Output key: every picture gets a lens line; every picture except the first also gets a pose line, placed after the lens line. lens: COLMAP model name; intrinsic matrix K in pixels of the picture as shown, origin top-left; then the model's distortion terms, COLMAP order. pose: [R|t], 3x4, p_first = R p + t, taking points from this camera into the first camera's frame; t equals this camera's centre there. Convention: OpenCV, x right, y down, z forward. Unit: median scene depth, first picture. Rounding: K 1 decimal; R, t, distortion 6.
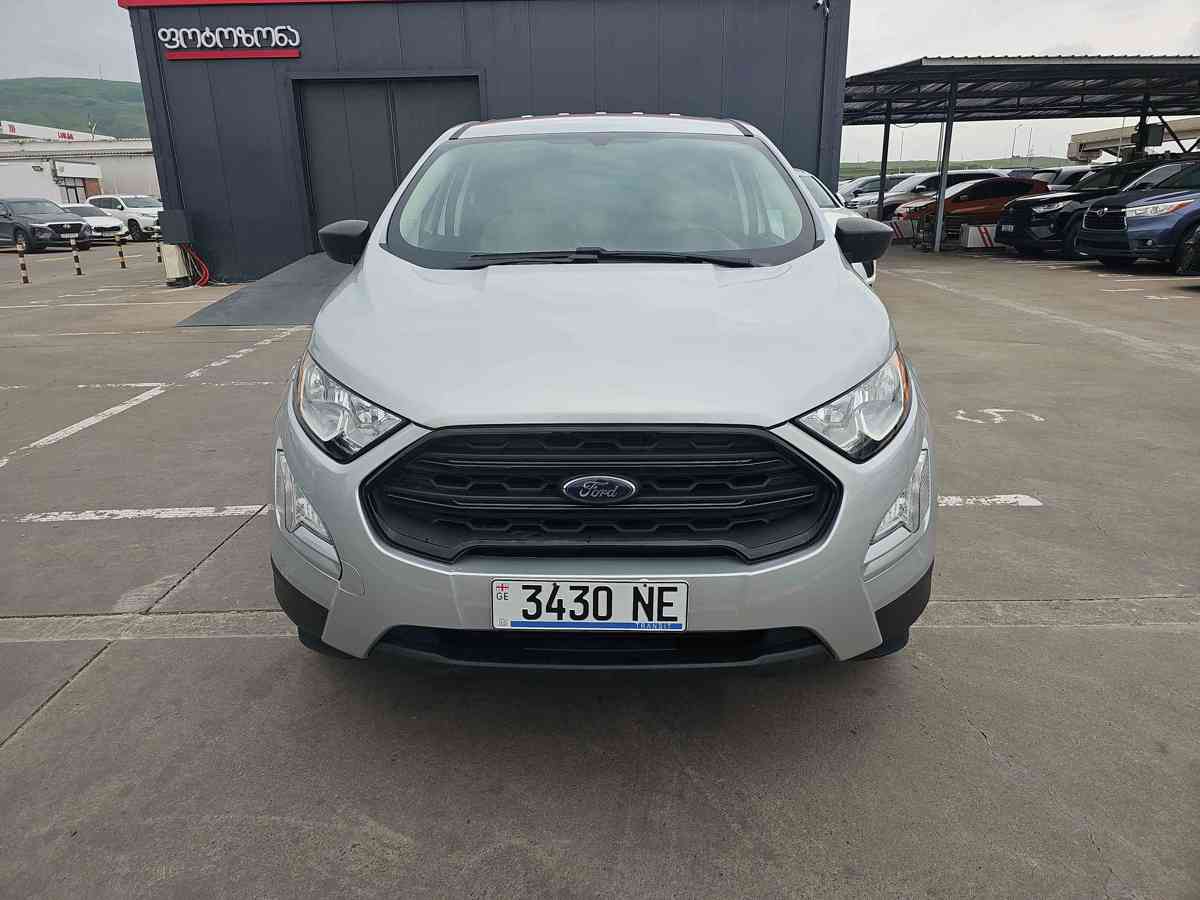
lens RADIAL K [[792.7, 0, 605.0], [0, 792.7, 443.9], [0, 0, 1]] dist [0.088926, -0.092032]
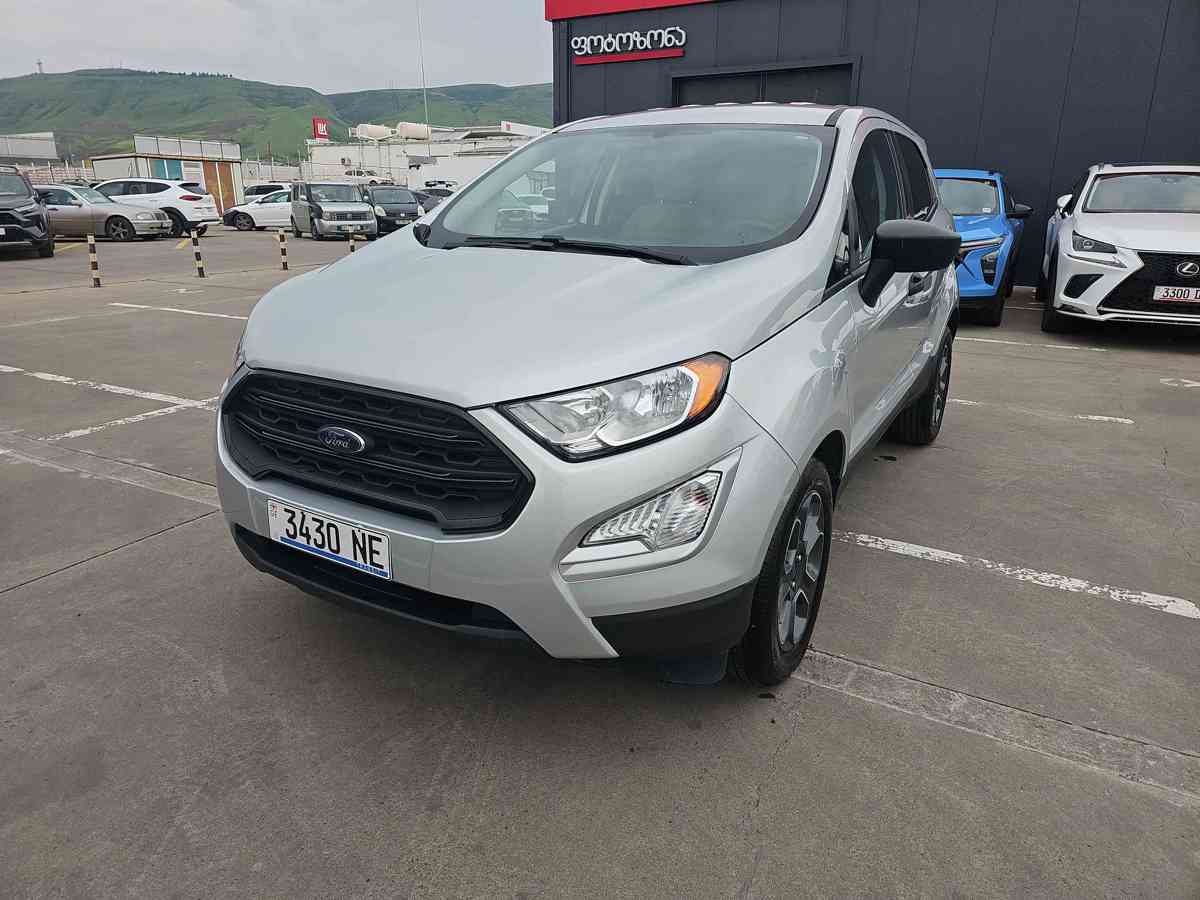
lens RADIAL K [[802.1, 0, 590.7], [0, 802.1, 452.5], [0, 0, 1]] dist [0.106360, -0.156288]
pose [[0.861591, 0.174930, -0.476510, 0.839534], [-0.168247, 0.984092, 0.057054, -0.050291], [0.478910, 0.031015, 0.877316, 0.143574]]
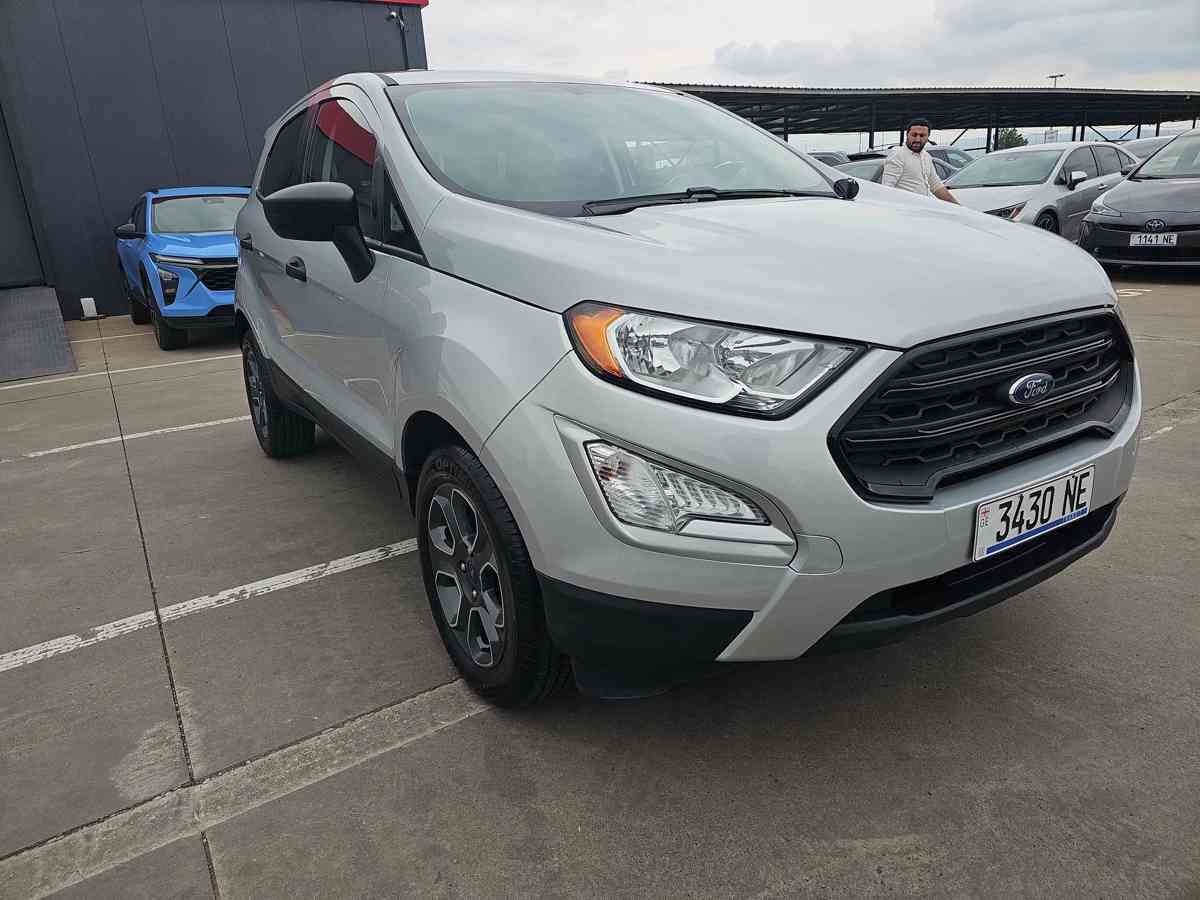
lens RADIAL K [[792.7, 0, 605.0], [0, 792.7, 443.9], [0, 0, 1]] dist [0.088926, -0.092032]
pose [[0.836689, -0.194353, 0.512033, -0.926696], [0.205879, 0.977959, 0.034787, -0.017030], [-0.507508, 0.076311, 0.858261, 0.415839]]
